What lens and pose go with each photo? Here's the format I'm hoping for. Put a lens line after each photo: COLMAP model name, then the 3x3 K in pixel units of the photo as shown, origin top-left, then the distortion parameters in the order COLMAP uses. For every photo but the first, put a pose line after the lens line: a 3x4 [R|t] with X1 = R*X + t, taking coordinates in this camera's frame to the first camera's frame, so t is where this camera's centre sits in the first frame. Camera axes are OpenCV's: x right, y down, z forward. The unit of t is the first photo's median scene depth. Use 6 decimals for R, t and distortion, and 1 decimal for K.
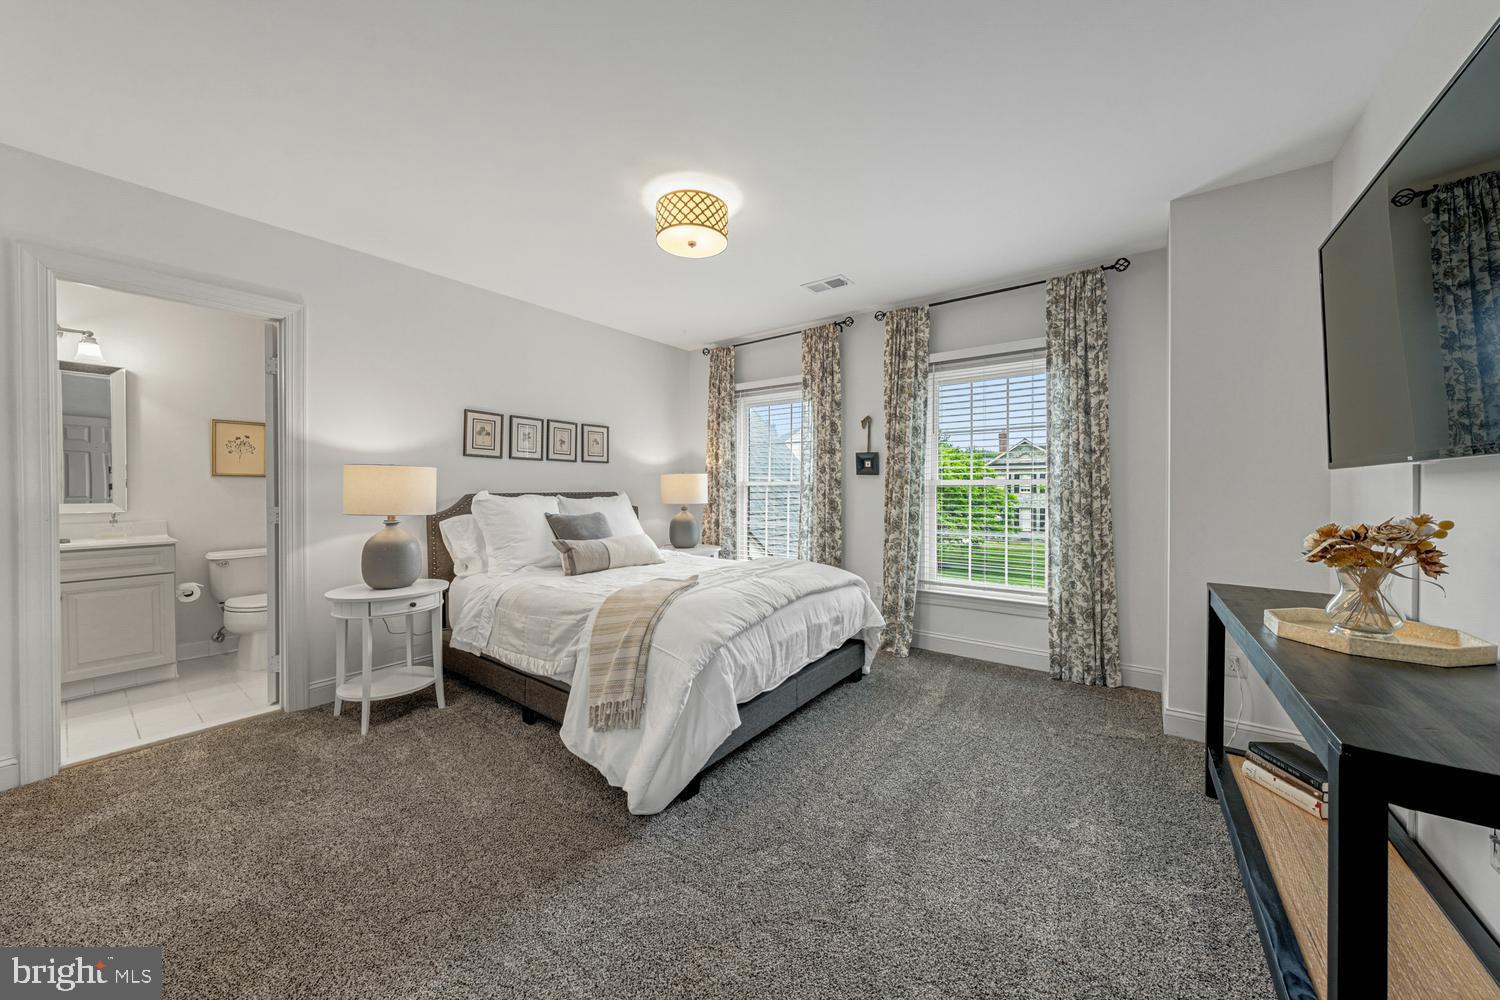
lens RADIAL K [[510.1, 0, 748.6], [0, 510.1, 487.7], [0, 0, 1]] dist [-0.001141, -0.000107]
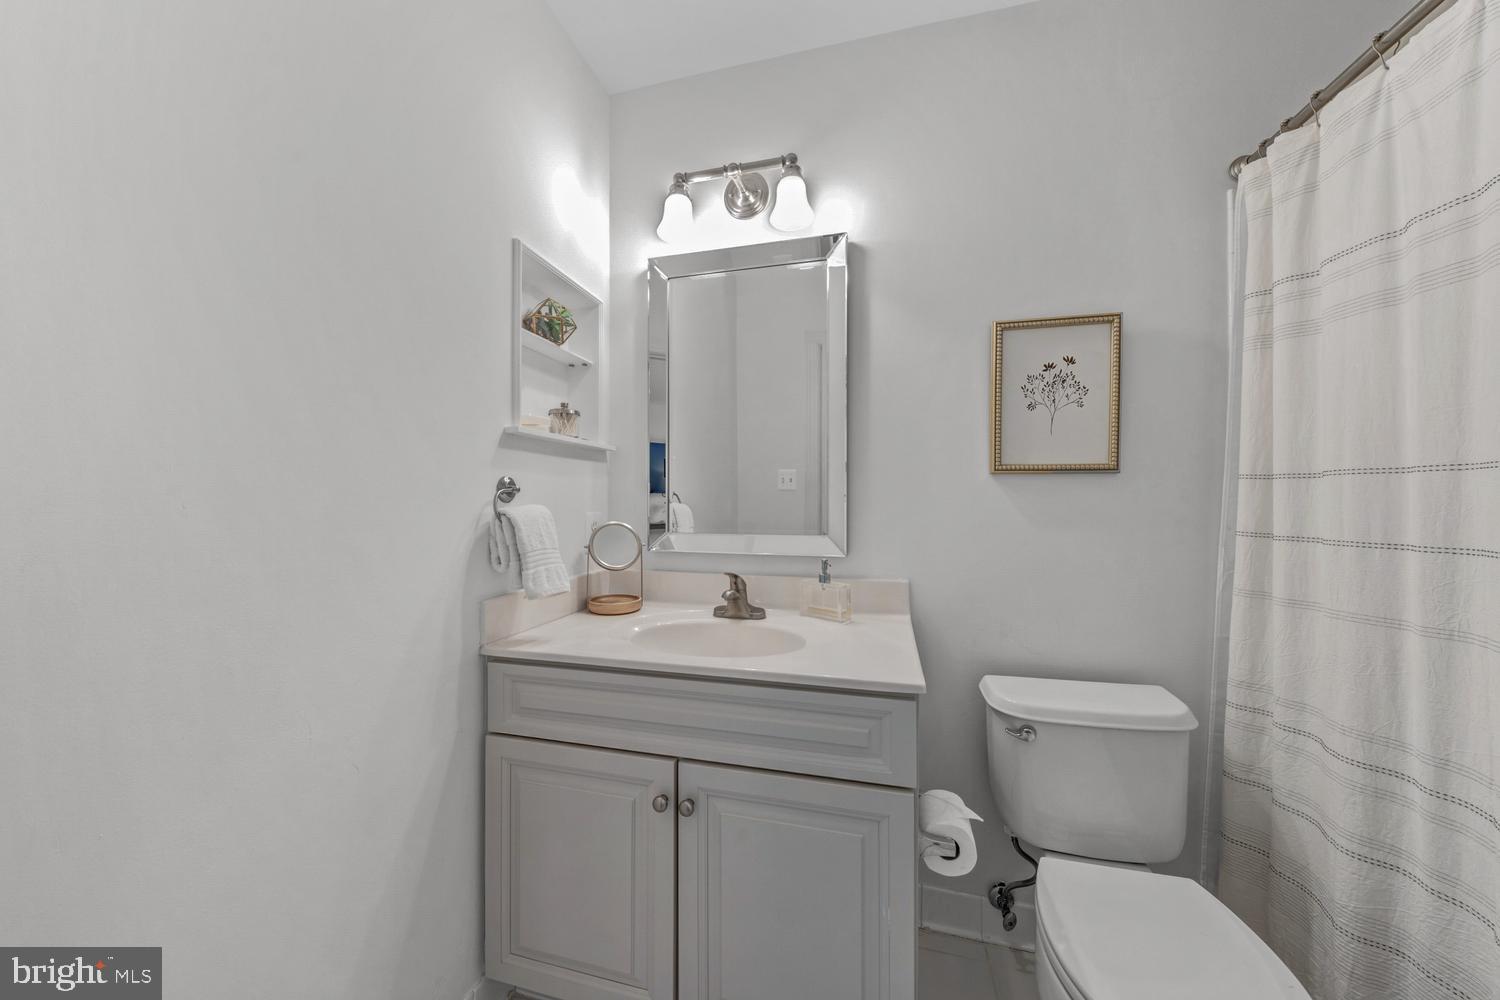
lens RADIAL K [[558.9, 0, 737.0], [0, 558.9, 495.6], [0, 0, 1]] dist [-0.002149, -0.000037]
pose [[0.370166, 0.000464, -0.928965, -0.733185], [-0.011787, 0.999922, -0.004197, -0.000848], [0.928891, 0.012504, 0.370143, 0.663617]]
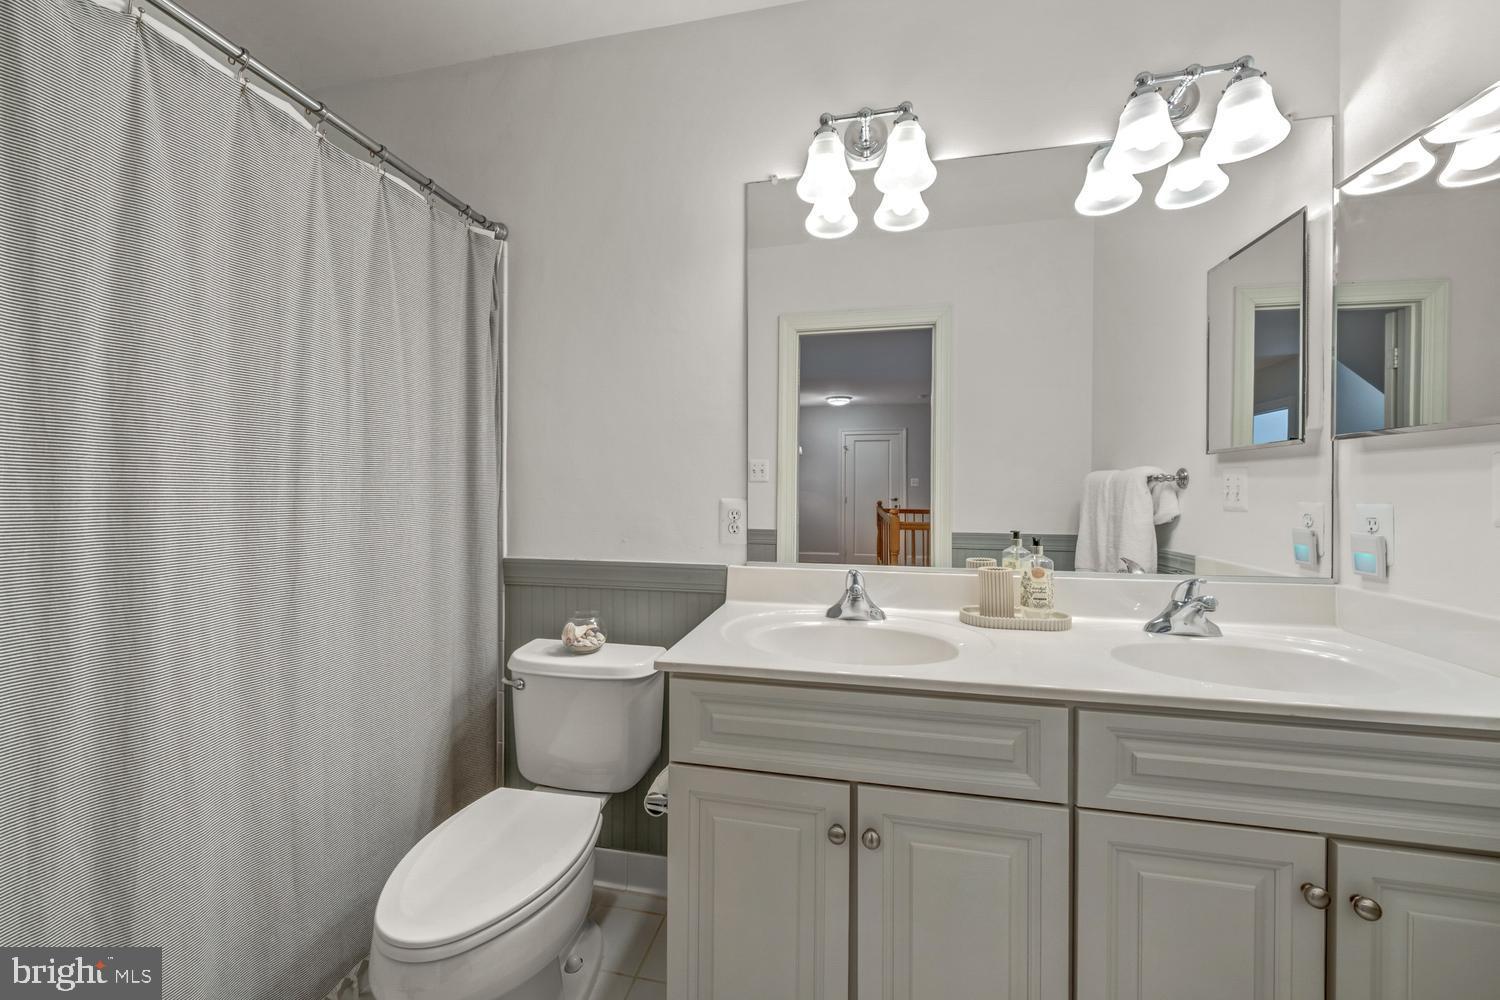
lens RADIAL K [[589.7, 0, 747.5], [0, 589.7, 491.8], [0, 0, 1]] dist [0.002855, 0.000217]
pose [[0.407413, 0.012246, -0.913162, -0.774553], [-0.008950, 0.999916, 0.009416, 0.000355], [0.913200, 0.004337, 0.407489, 0.611154]]
